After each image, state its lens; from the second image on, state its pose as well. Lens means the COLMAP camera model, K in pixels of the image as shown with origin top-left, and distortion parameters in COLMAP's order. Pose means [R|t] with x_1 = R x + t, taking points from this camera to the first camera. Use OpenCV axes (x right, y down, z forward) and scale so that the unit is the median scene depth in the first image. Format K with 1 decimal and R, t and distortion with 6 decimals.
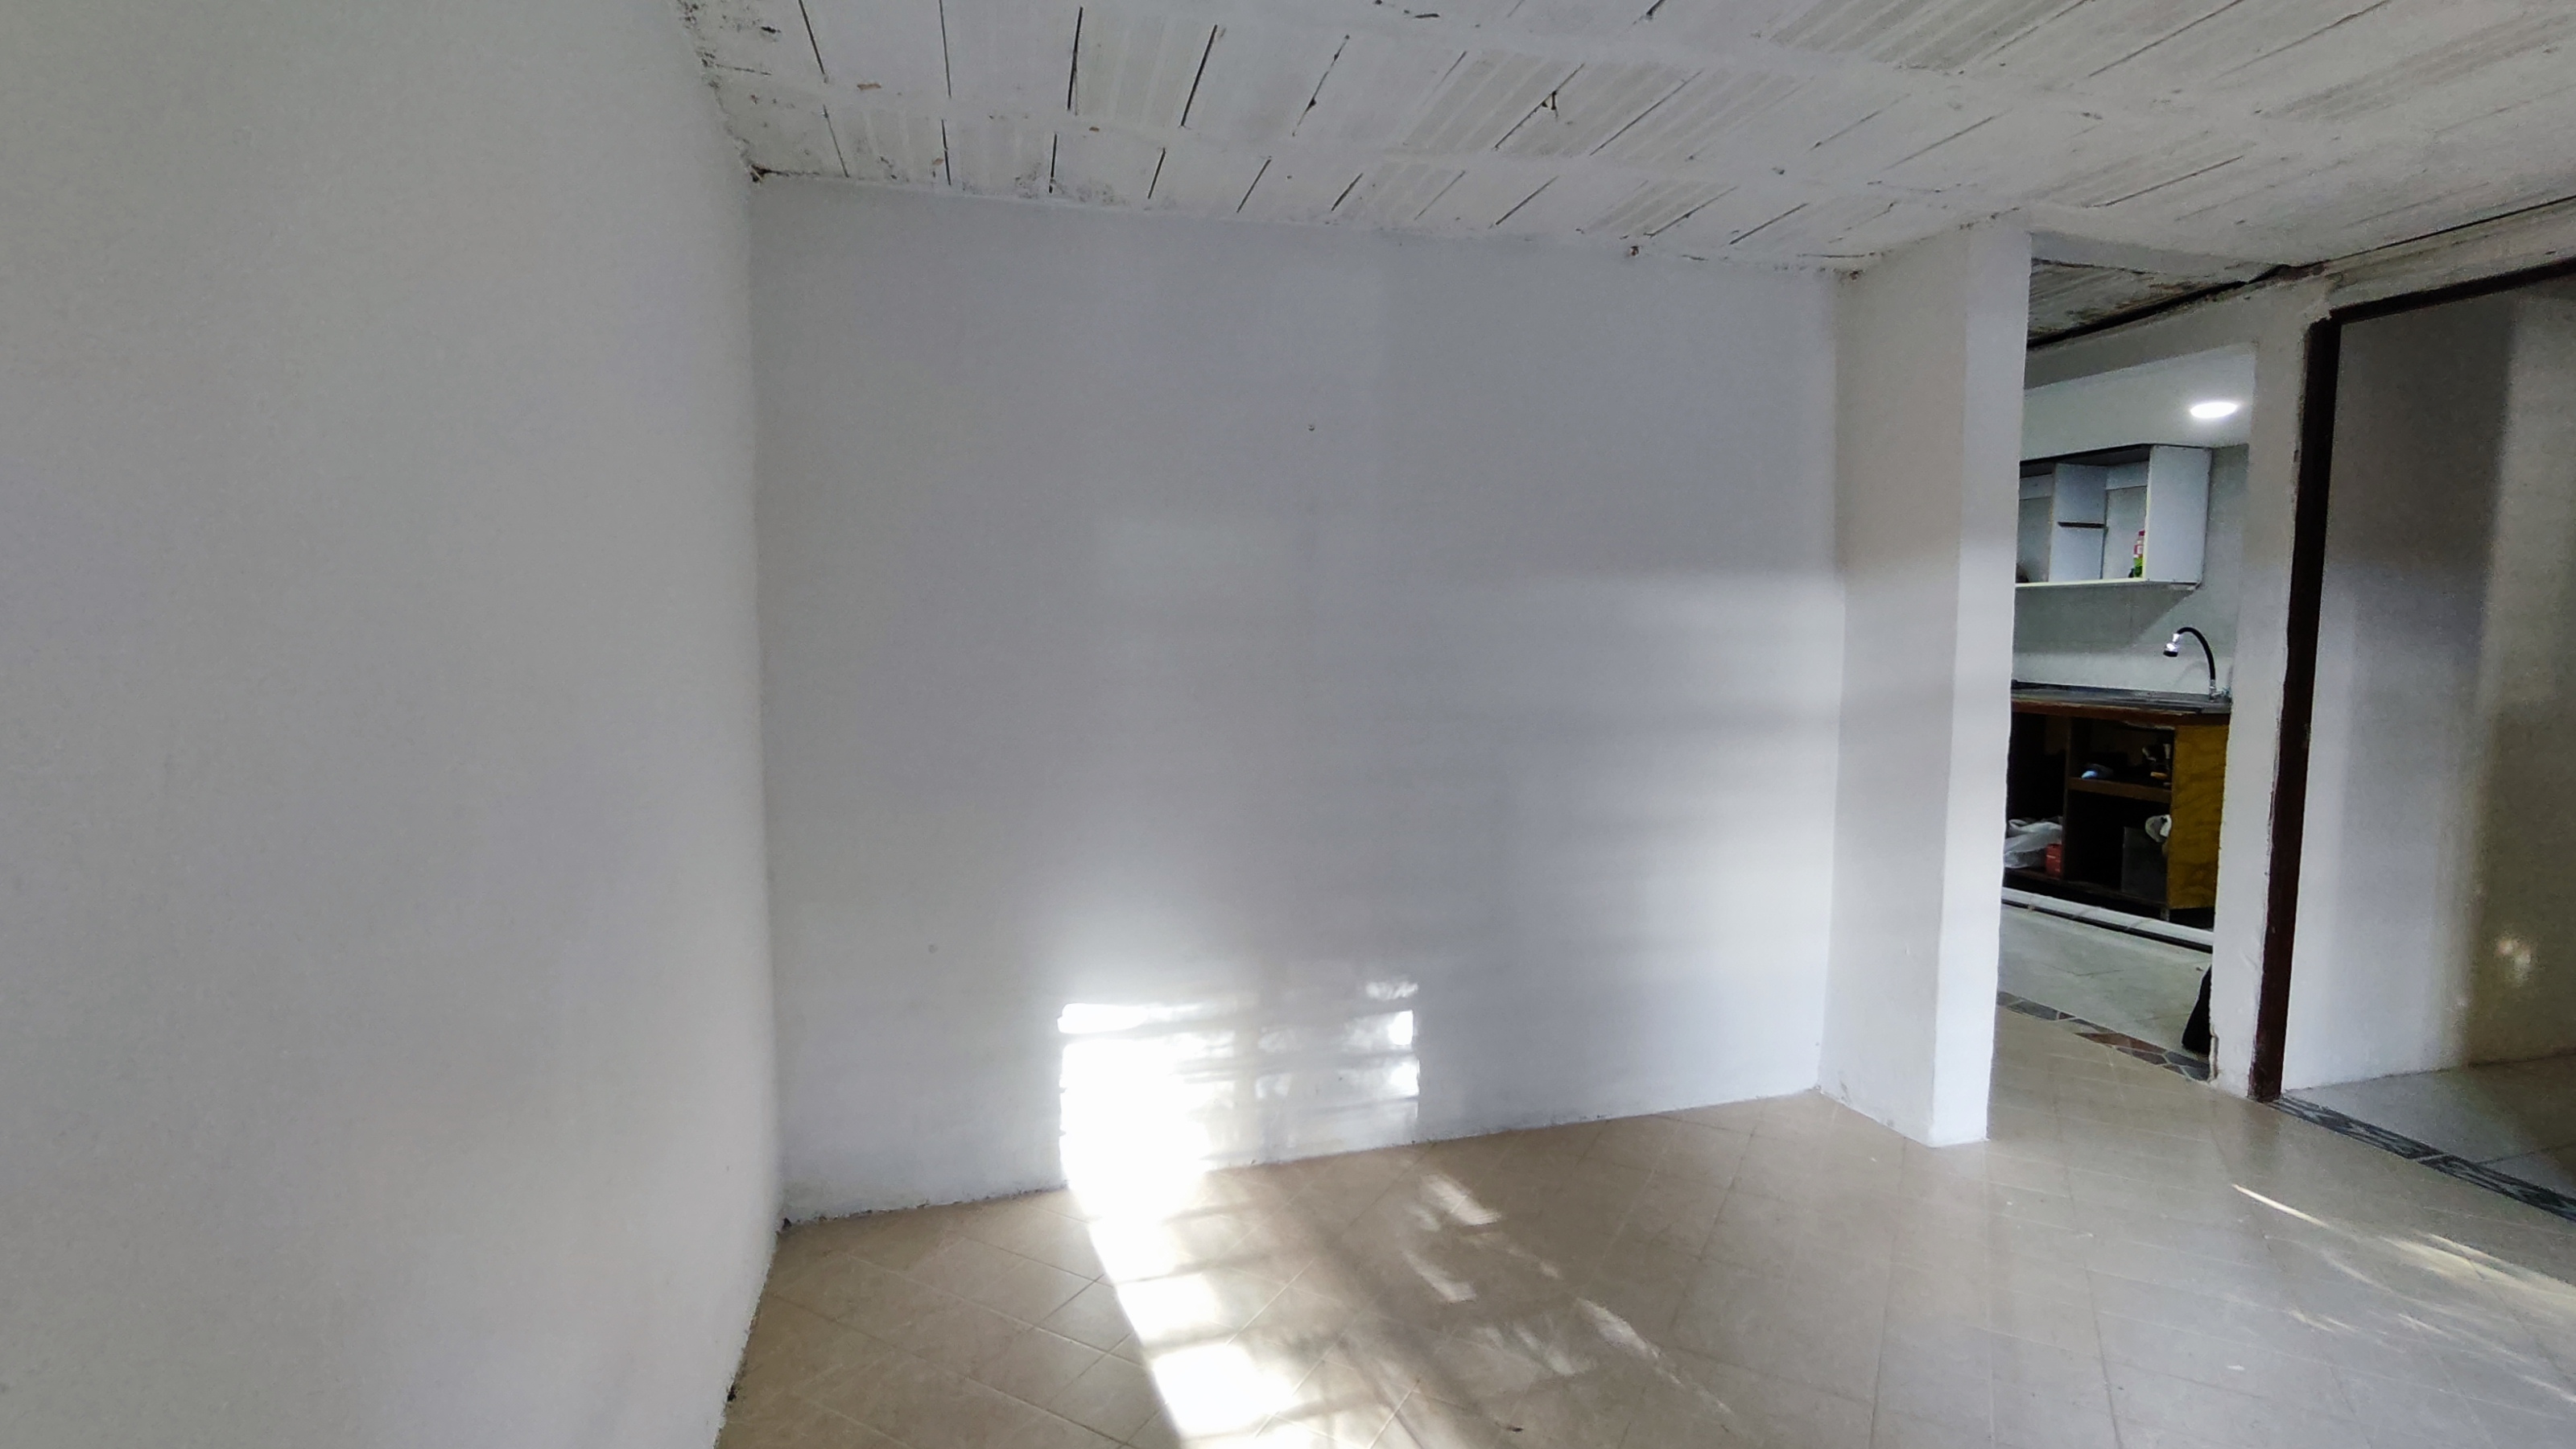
lens RADIAL K [[1177.5, 0, 1307.9], [0, 1177.5, 715.3], [0, 0, 1]] dist [0.009093, 0.000820]
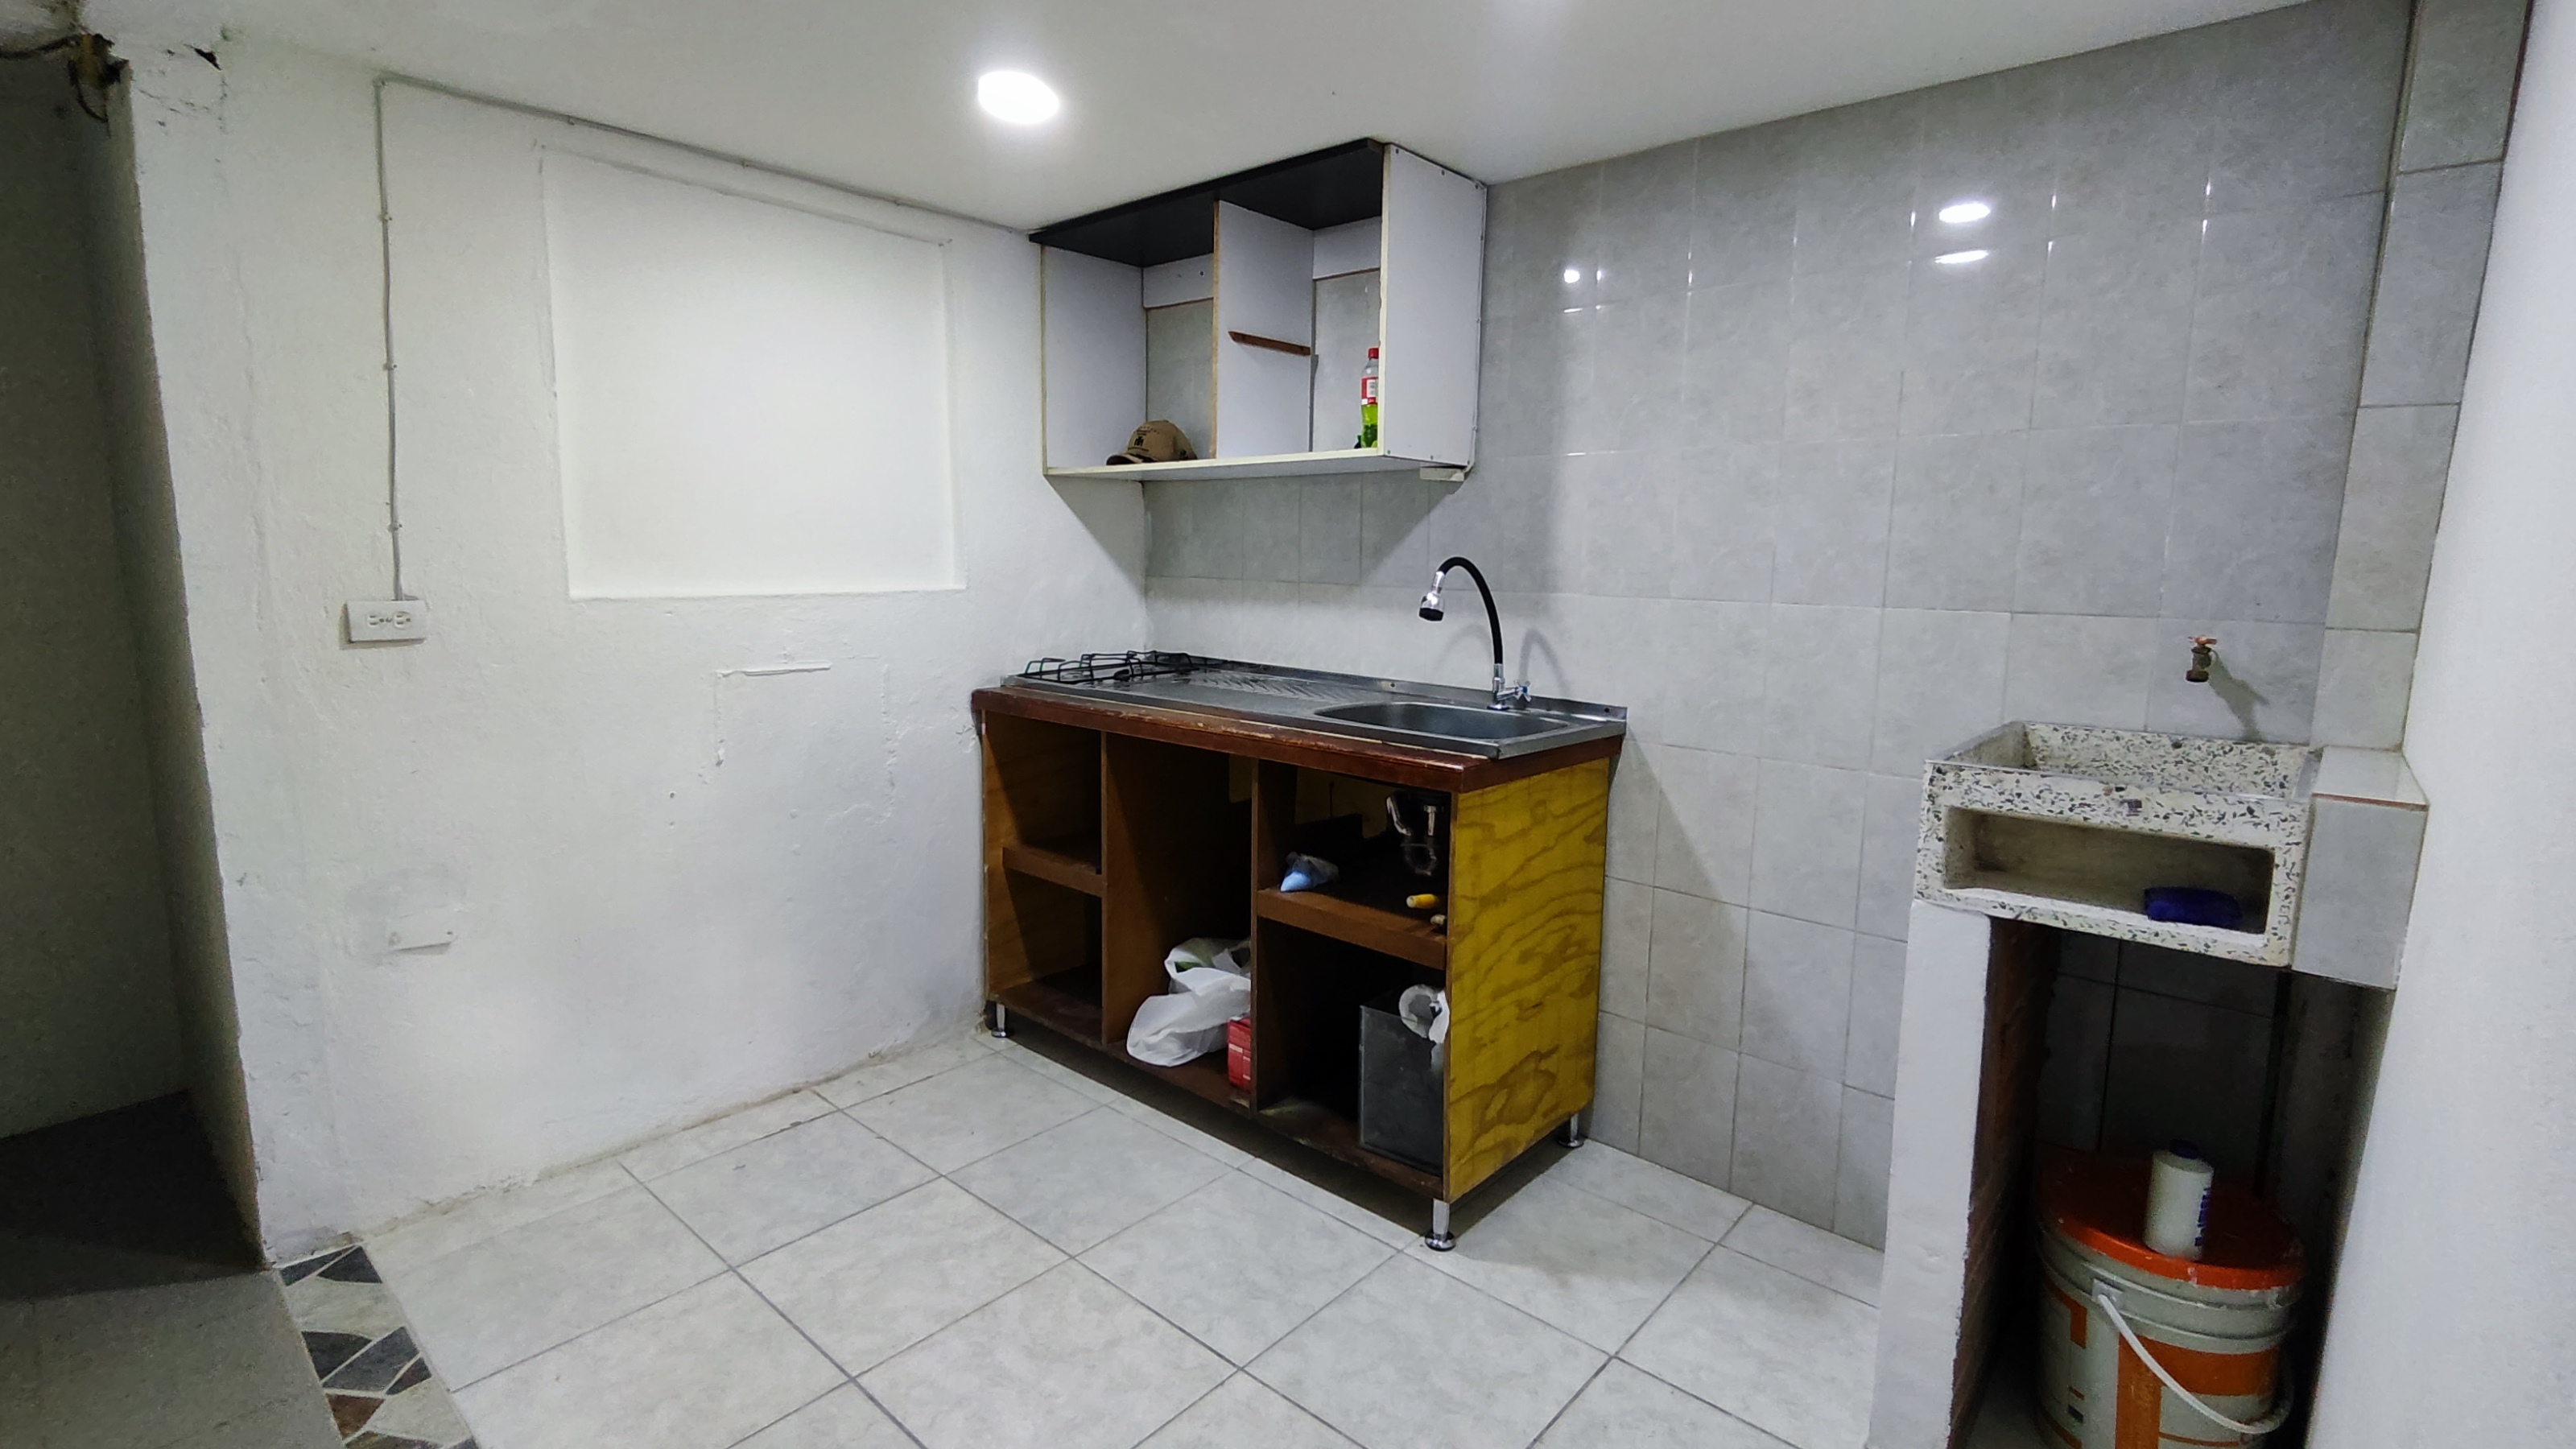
lens RADIAL K [[1177.5, 0, 1301.6], [0, 1177.5, 711.7], [0, 0, 1]] dist [0.009093, 0.000820]
pose [[0.848520, -0.065834, 0.525052, 0.429987], [0.031298, 0.996737, 0.074397, -0.048398], [-0.528237, -0.046695, 0.847812, 0.618508]]
